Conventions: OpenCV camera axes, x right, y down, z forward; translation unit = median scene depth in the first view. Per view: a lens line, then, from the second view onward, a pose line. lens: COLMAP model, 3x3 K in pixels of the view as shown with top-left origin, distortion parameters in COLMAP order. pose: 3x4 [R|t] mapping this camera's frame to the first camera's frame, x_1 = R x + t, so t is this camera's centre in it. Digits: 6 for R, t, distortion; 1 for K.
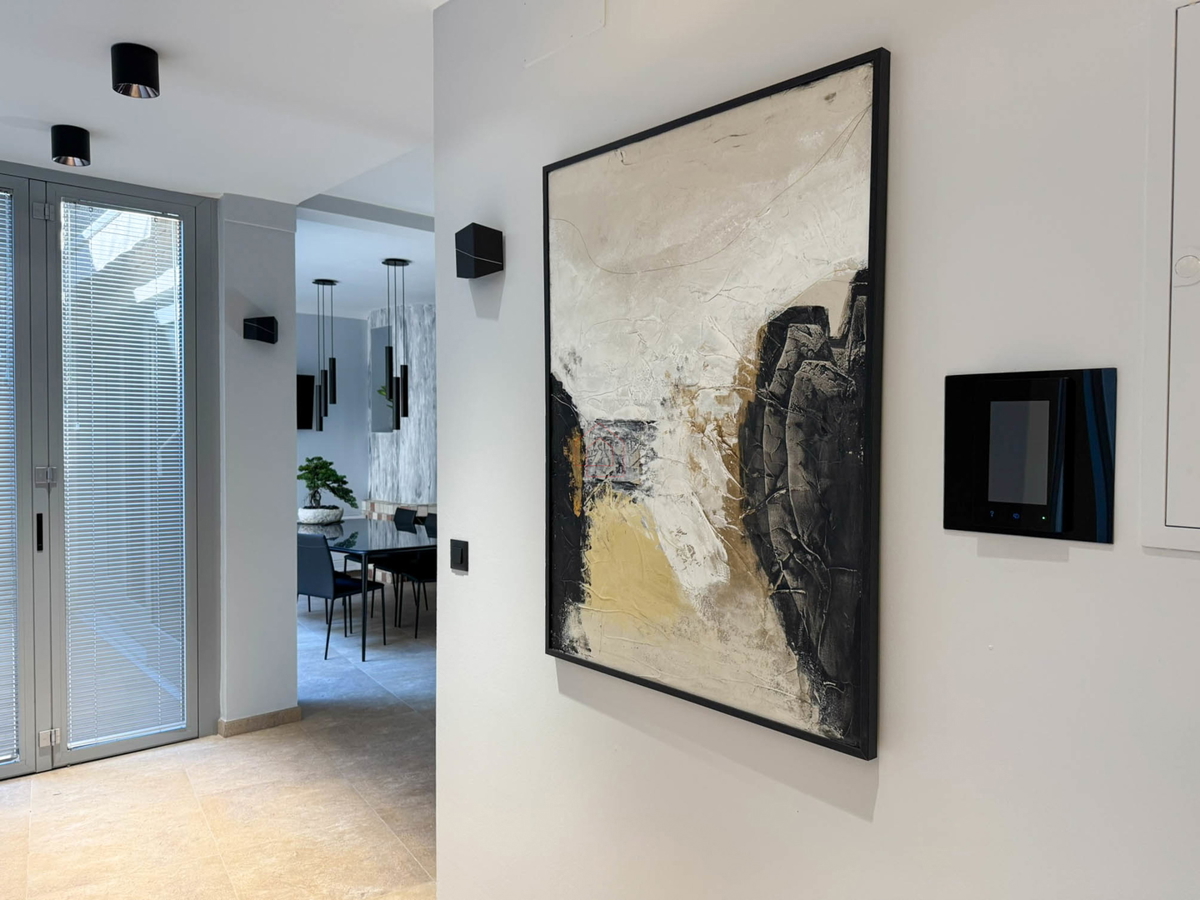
lens RADIAL K [[847.7, 0, 607.2], [0, 847.7, 454.9], [0, 0, 1]] dist [0.058446, -0.072114]
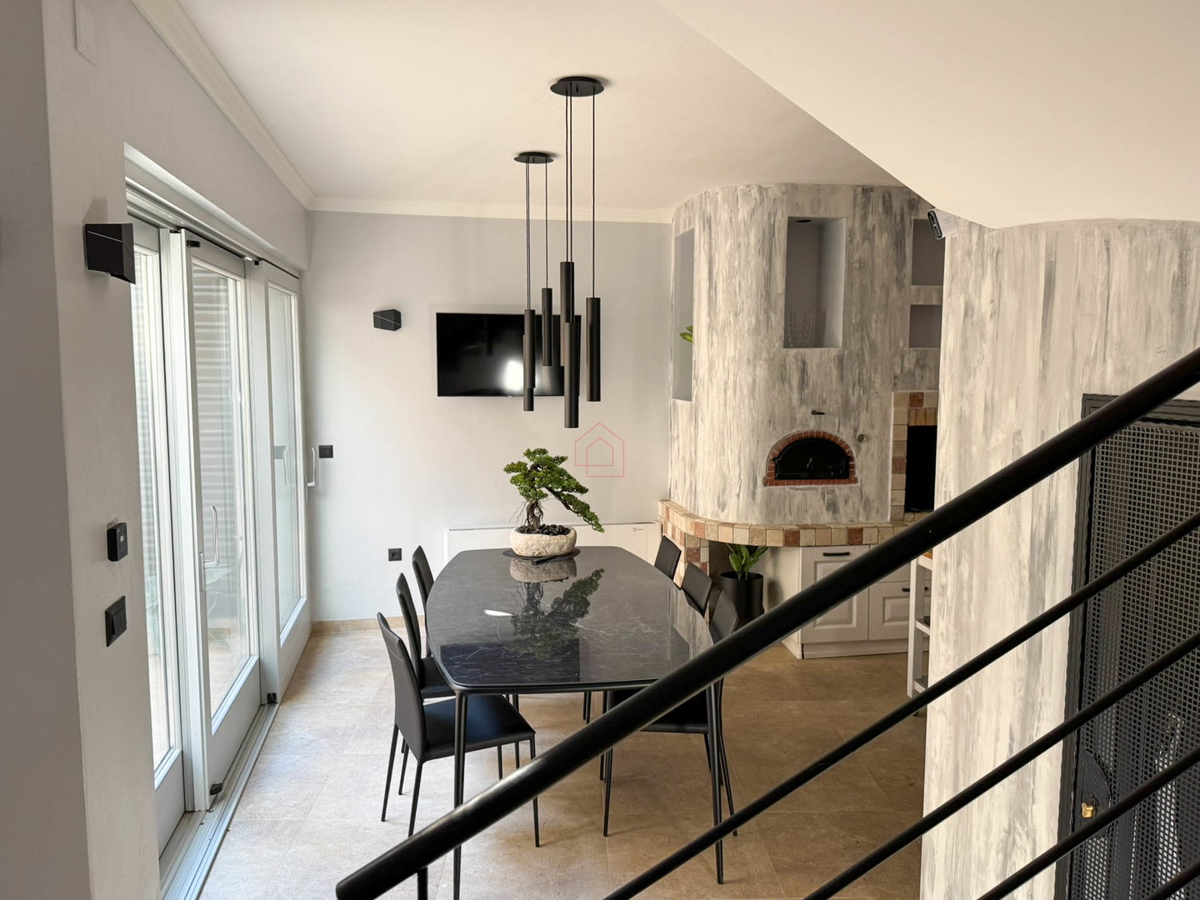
lens RADIAL K [[847.7, 0, 598.0], [0, 847.7, 452.3], [0, 0, 1]] dist [0.058446, -0.072114]
pose [[0.839168, 0.052179, -0.541364, 0.032400], [-0.003740, 0.995917, 0.090193, -0.046288], [0.543860, -0.073663, 0.835937, 0.442767]]
